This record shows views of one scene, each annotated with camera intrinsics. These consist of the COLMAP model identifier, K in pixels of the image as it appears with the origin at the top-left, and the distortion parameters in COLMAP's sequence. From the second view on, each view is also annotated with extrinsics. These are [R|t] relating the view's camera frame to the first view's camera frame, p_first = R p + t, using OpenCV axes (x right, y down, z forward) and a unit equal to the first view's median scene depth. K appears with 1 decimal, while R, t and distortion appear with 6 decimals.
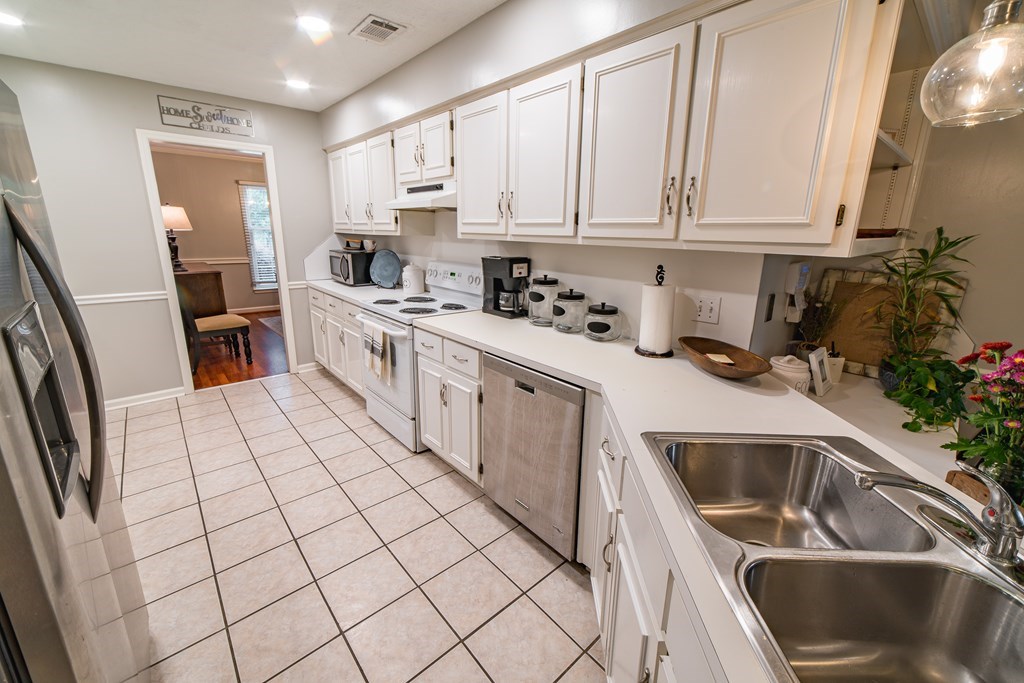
lens RADIAL K [[412.6, 0, 511.7], [0, 412.6, 335.8], [0, 0, 1]] dist [-0.003751, 0.000242]
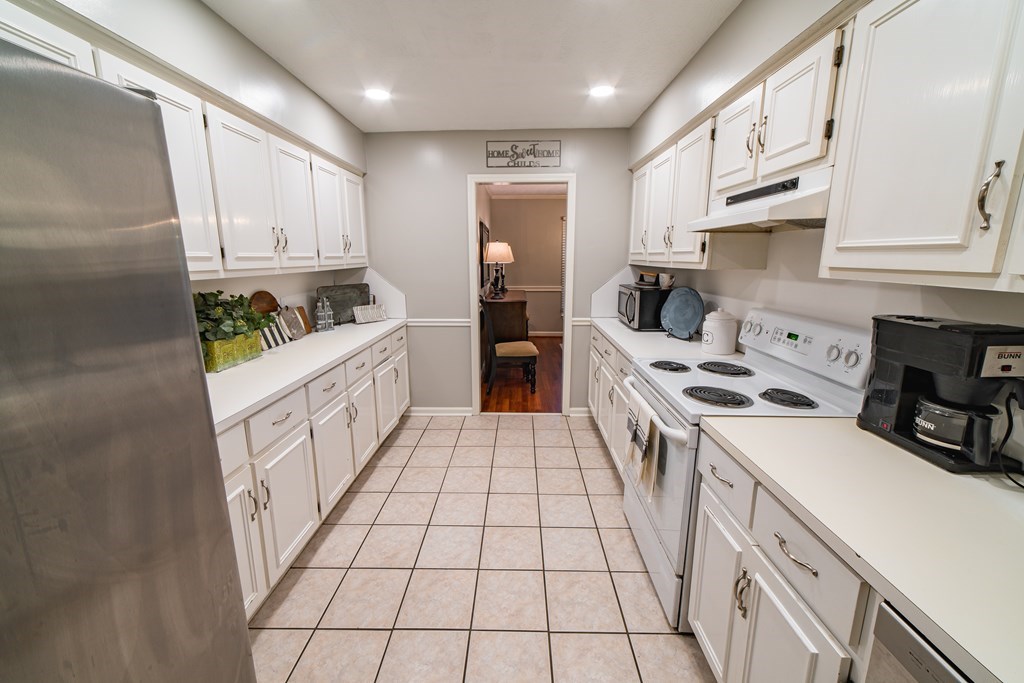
lens RADIAL K [[390.6, 0, 514.8], [0, 390.6, 333.5], [0, 0, 1]] dist [-0.001780, 0.000030]
pose [[0.739857, 0.109331, -0.663821, -0.068164], [-0.149624, 0.988735, -0.003918, -0.091703], [0.655915, 0.102222, 0.747881, 0.333061]]
